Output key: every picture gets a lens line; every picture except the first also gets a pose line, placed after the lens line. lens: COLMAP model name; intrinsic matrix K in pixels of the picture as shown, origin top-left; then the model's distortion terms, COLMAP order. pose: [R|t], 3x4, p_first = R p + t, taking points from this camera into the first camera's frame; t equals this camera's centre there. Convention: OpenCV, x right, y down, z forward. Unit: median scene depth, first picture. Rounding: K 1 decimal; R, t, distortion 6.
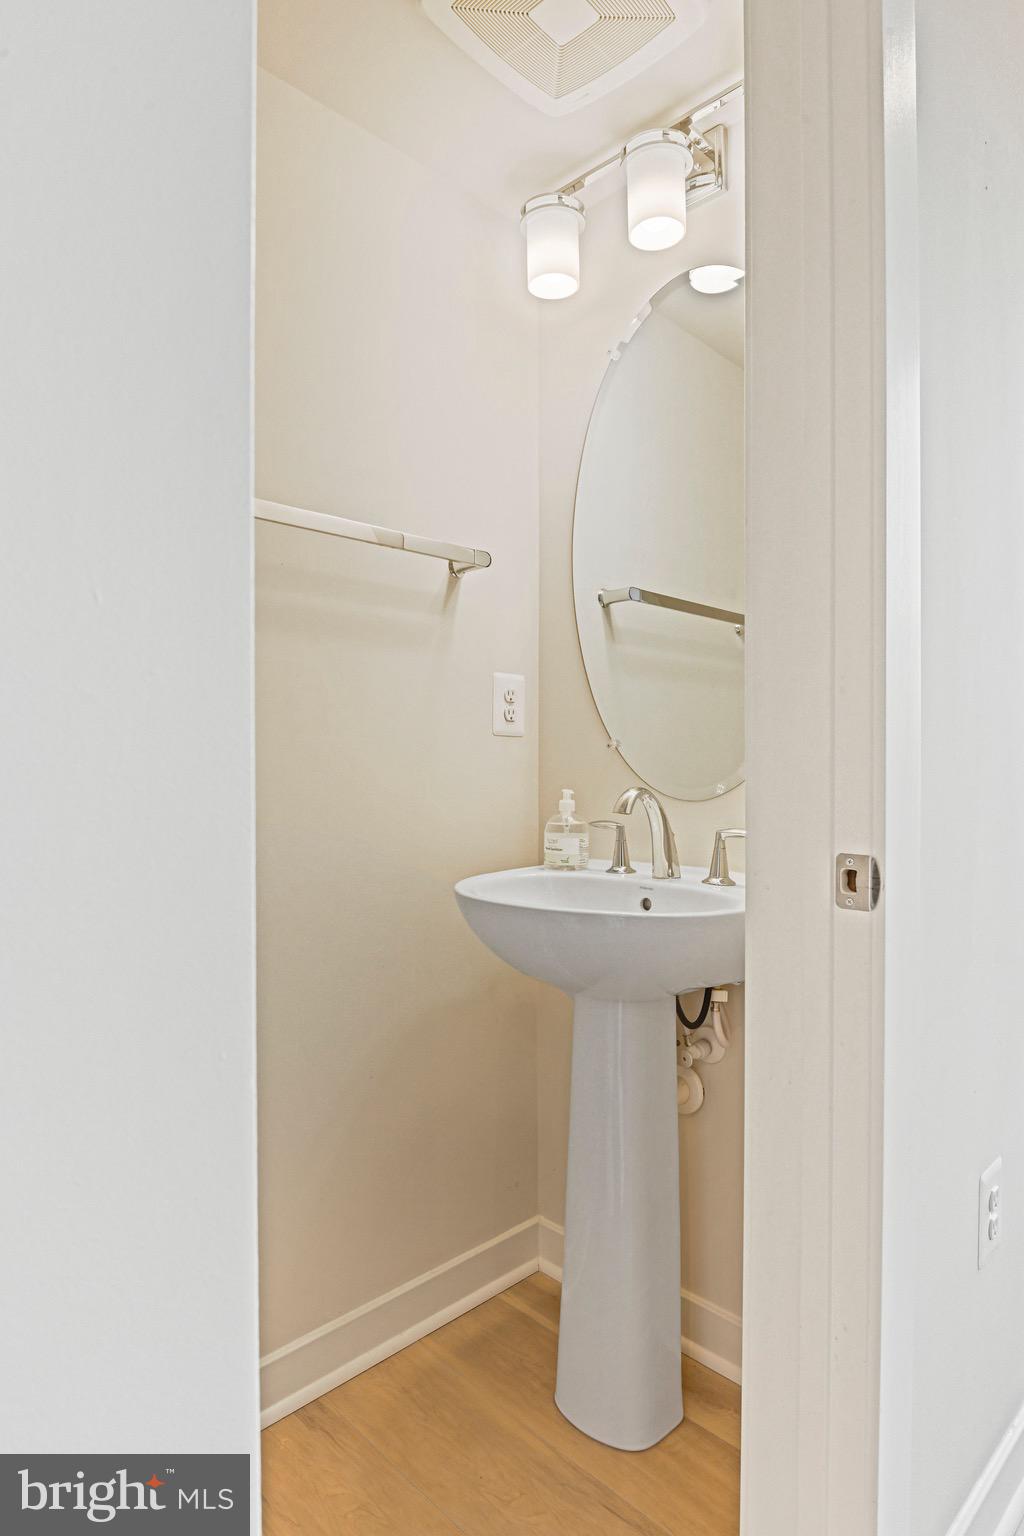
lens RADIAL K [[878.3, 0, 508.9], [0, 878.3, 767.1], [0, 0, 1]] dist [-0.013282, -0.005888]
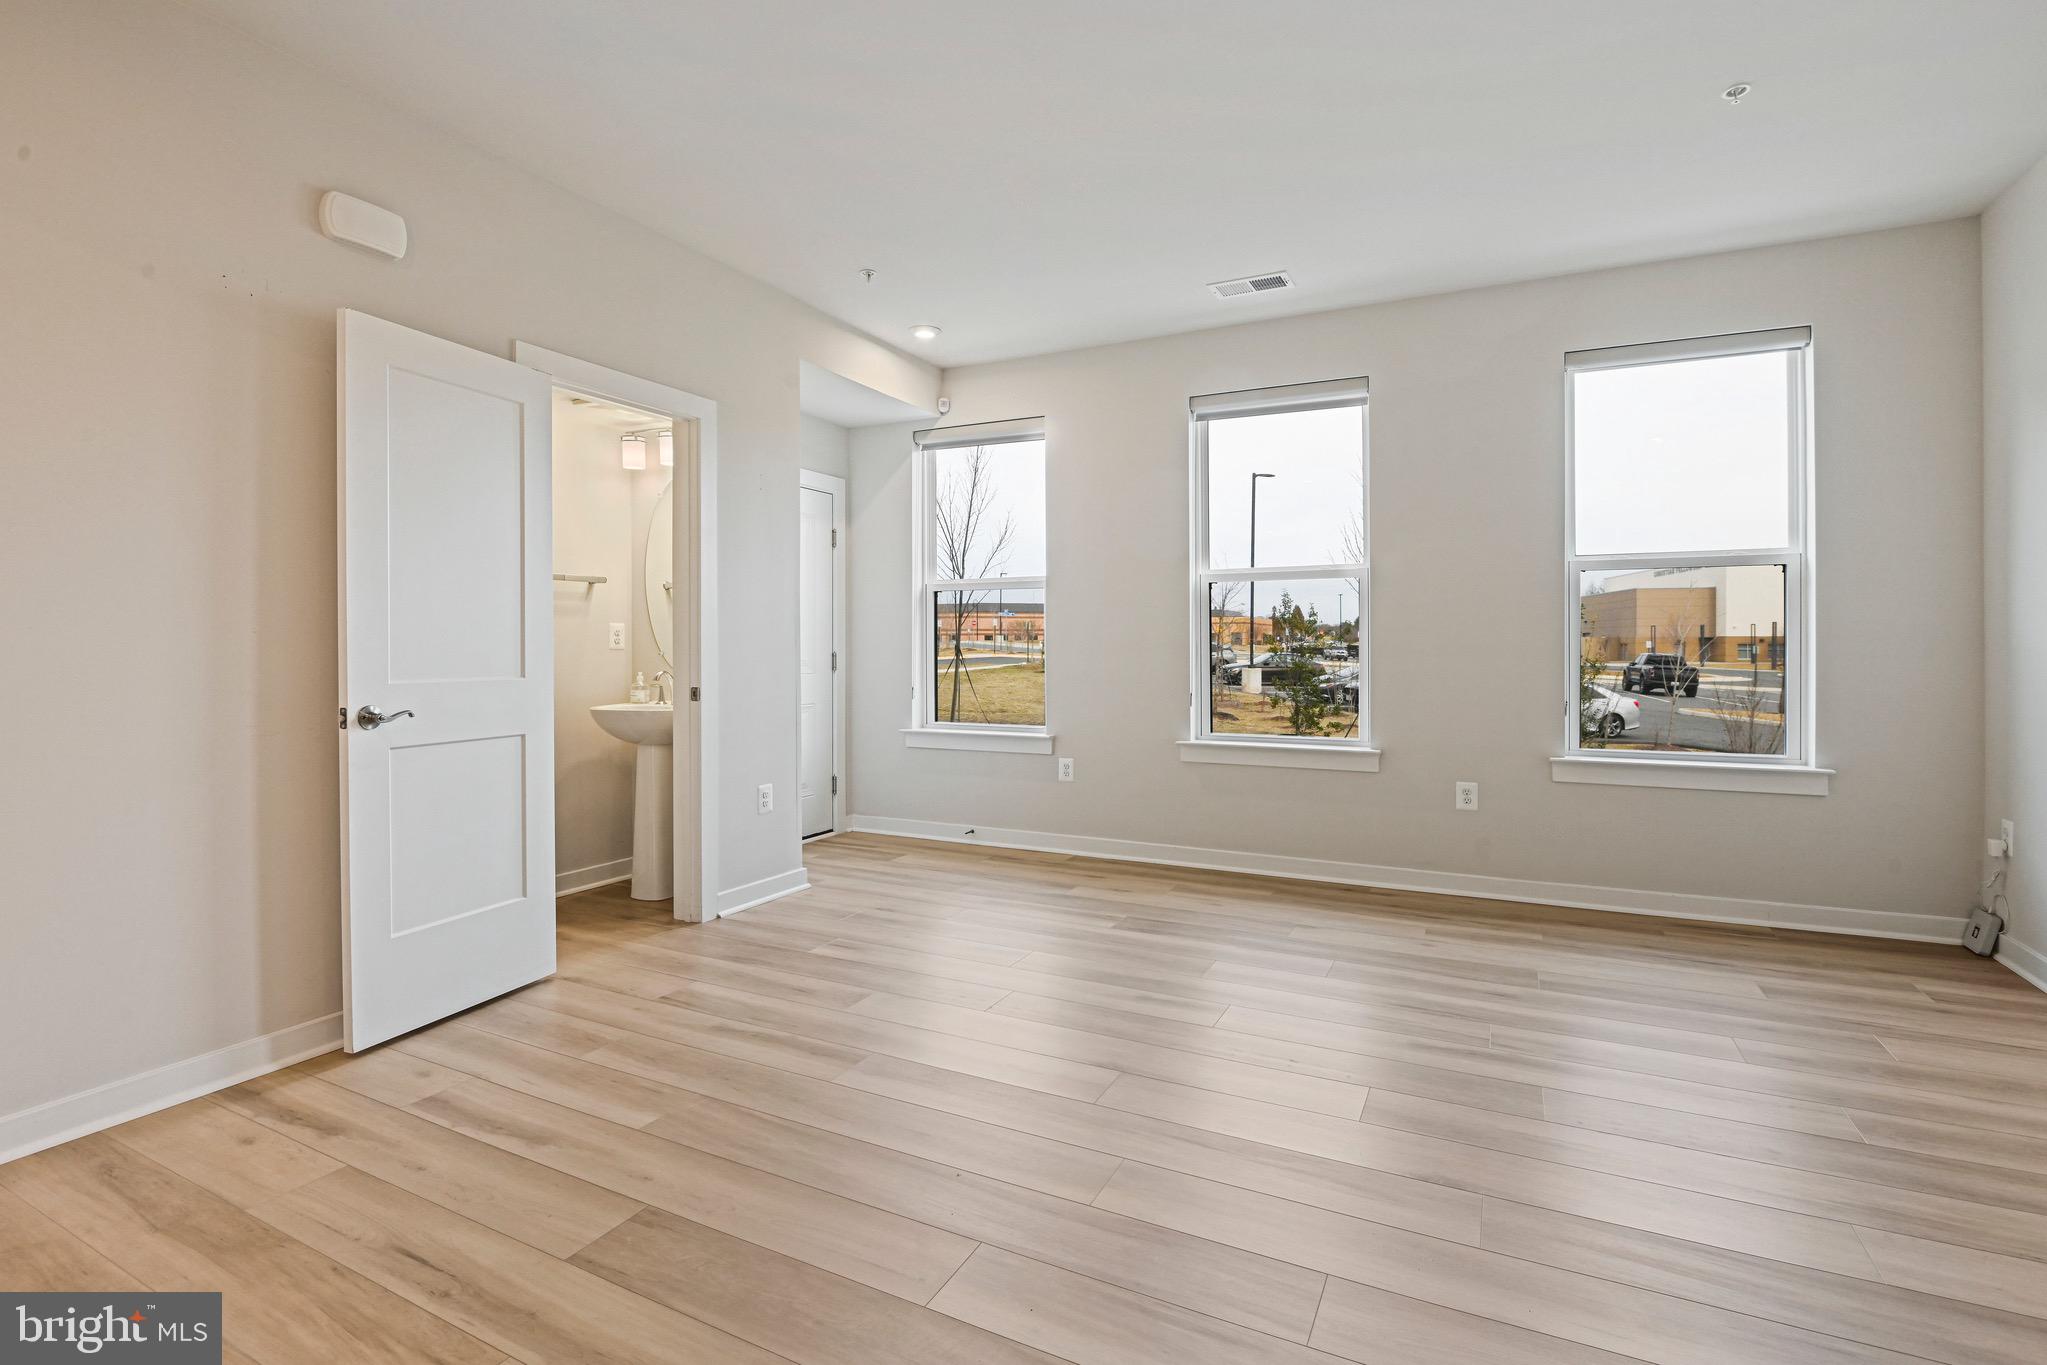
lens RADIAL K [[951.2, 0, 1014.7], [0, 951.2, 654.3], [0, 0, 1]] dist [-0.024214, -0.001720]
pose [[0.952973, -0.006451, 0.302986, 0.263741], [0.005617, 0.999978, 0.003626, -0.027764], [-0.303002, -0.001753, 0.952988, -1.873879]]
